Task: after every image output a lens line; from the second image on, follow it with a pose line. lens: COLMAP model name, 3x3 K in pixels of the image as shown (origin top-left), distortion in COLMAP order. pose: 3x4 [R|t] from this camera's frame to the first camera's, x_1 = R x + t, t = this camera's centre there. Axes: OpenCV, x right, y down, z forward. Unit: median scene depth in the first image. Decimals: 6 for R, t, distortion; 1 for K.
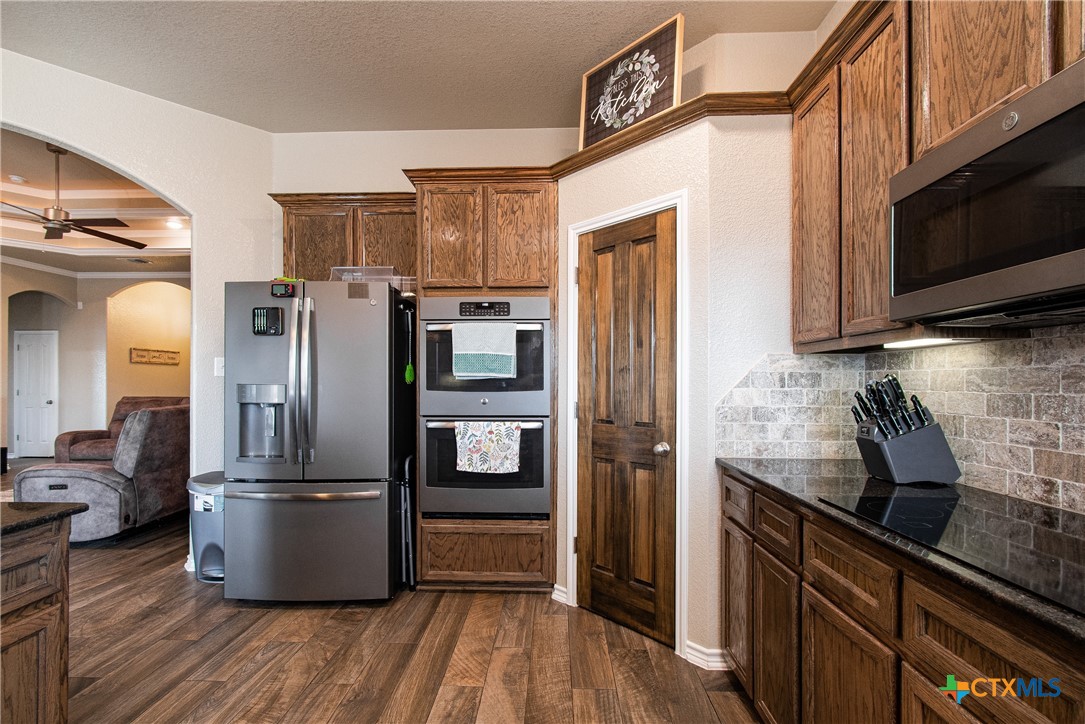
lens RADIAL K [[487.6, 0, 541.2], [0, 487.6, 379.8], [0, 0, 1]] dist [0.000631, 0.000381]
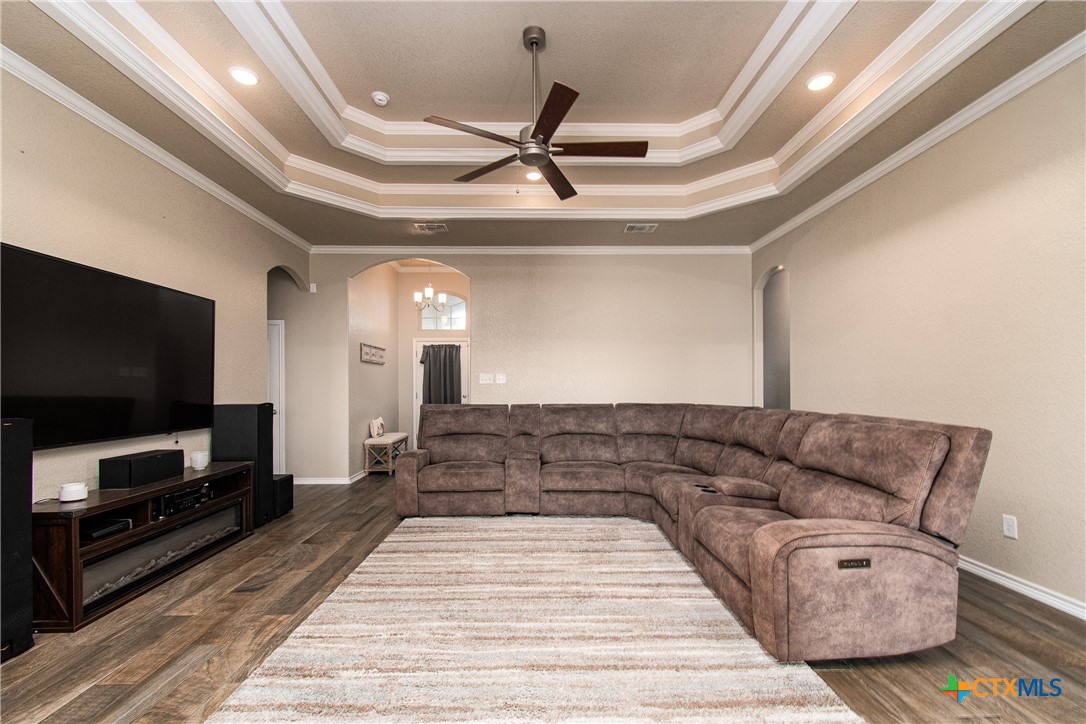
lens RADIAL K [[487.2, 0, 542.4], [0, 487.2, 386.3], [0, 0, 1]] dist [0.001932, 0.000280]
pose [[0.998118, -0.002035, 0.061293, -1.395208], [0.001774, 0.999989, 0.004315, 0.005094], [-0.061301, -0.004199, 0.998111, 0.442859]]
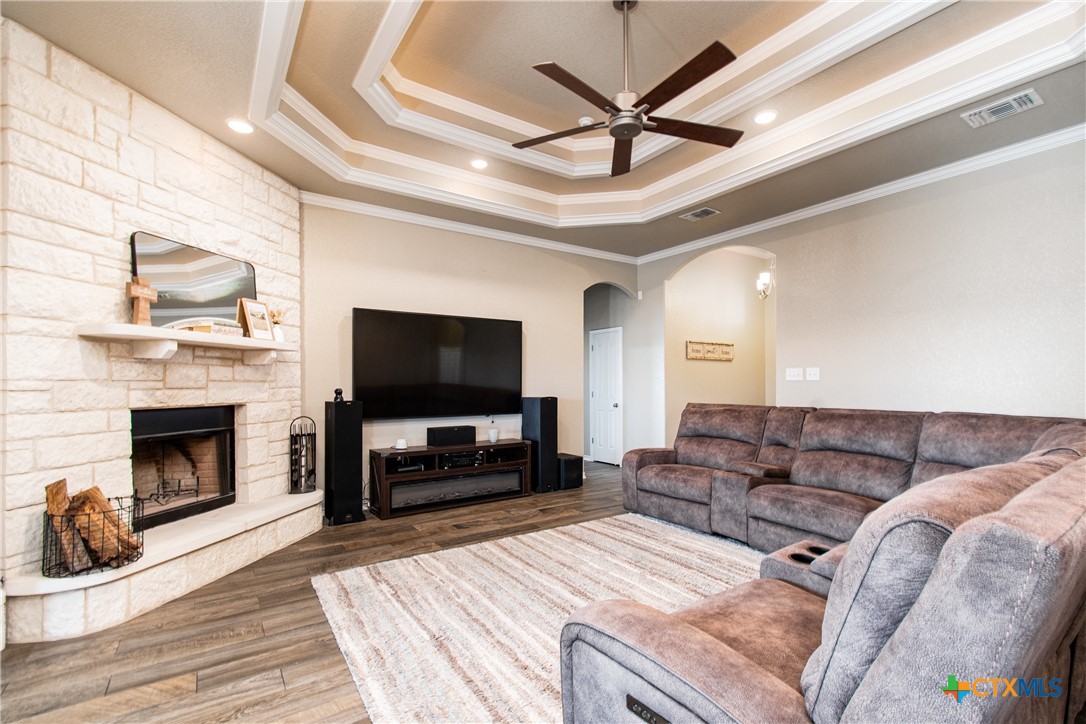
lens RADIAL K [[488.1, 0, 541.7], [0, 488.1, 379.9], [0, 0, 1]] dist [0.000631, 0.000381]
pose [[0.593914, -0.006933, -0.804498, -0.774313], [0.005083, 0.999975, -0.004865, 0.004440], [0.804512, -0.001200, 0.593935, 0.756746]]
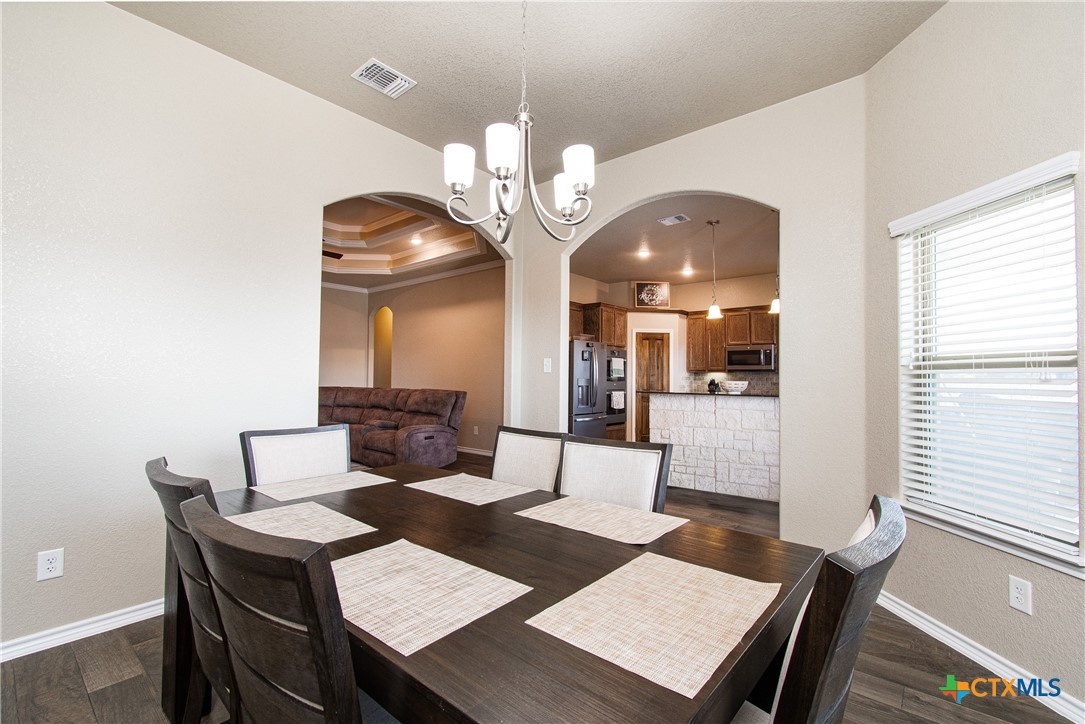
lens RADIAL K [[475.0, 0, 542.5], [0, 475.0, 362.0], [0, 0, 1]] dist [0.001135, 0.000097]
pose [[0.621999, 0.031457, 0.782386, -2.048545], [-0.014047, 0.999480, -0.029019, -0.002595], [-0.782892, 0.007060, 0.622118, -0.343137]]
